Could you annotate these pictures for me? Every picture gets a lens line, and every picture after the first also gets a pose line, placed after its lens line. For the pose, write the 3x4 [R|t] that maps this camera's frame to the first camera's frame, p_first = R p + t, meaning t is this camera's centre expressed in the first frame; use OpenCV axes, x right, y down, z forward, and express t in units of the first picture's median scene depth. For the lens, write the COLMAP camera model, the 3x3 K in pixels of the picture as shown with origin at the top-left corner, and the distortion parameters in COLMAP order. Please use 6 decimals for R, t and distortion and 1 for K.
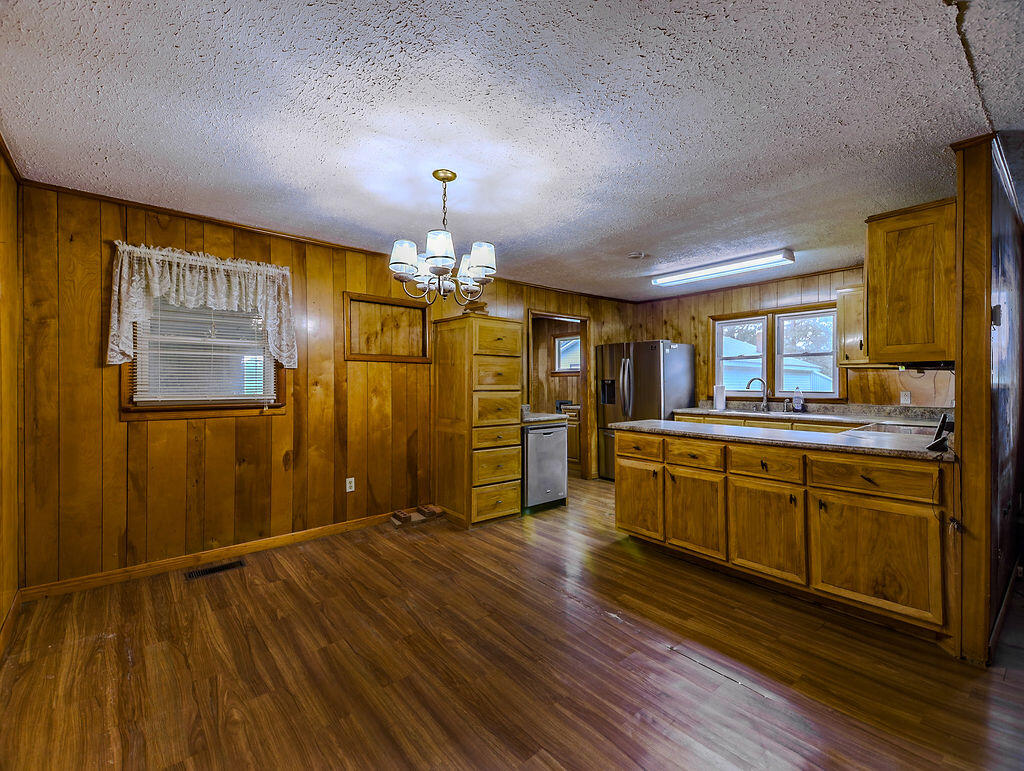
lens RADIAL K [[455.1, 0, 514.8], [0, 455.1, 384.1], [0, 0, 1]] dist [0.005155, 0.000322]
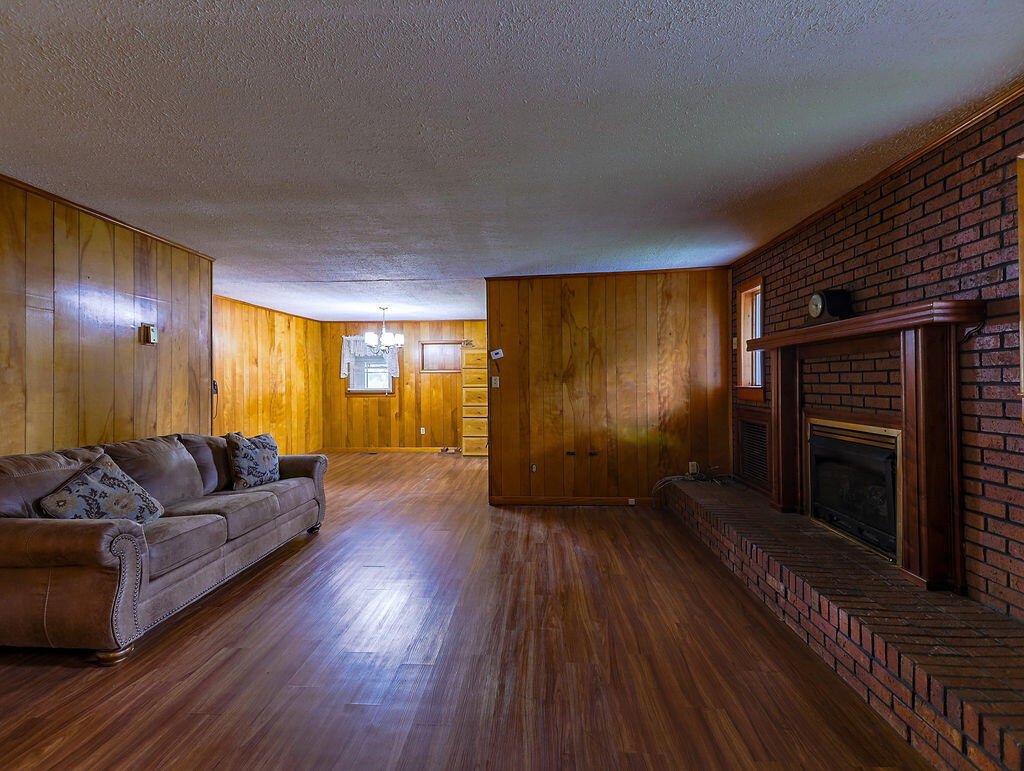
lens RADIAL K [[426.5, 0, 508.1], [0, 426.5, 383.5], [0, 0, 1]] dist [-0.001263, -0.000013]
pose [[0.706186, -0.008335, -0.707978, 1.451818], [0.006405, 0.999965, -0.005383, 0.011594], [0.707998, -0.000733, 0.706214, -0.149156]]
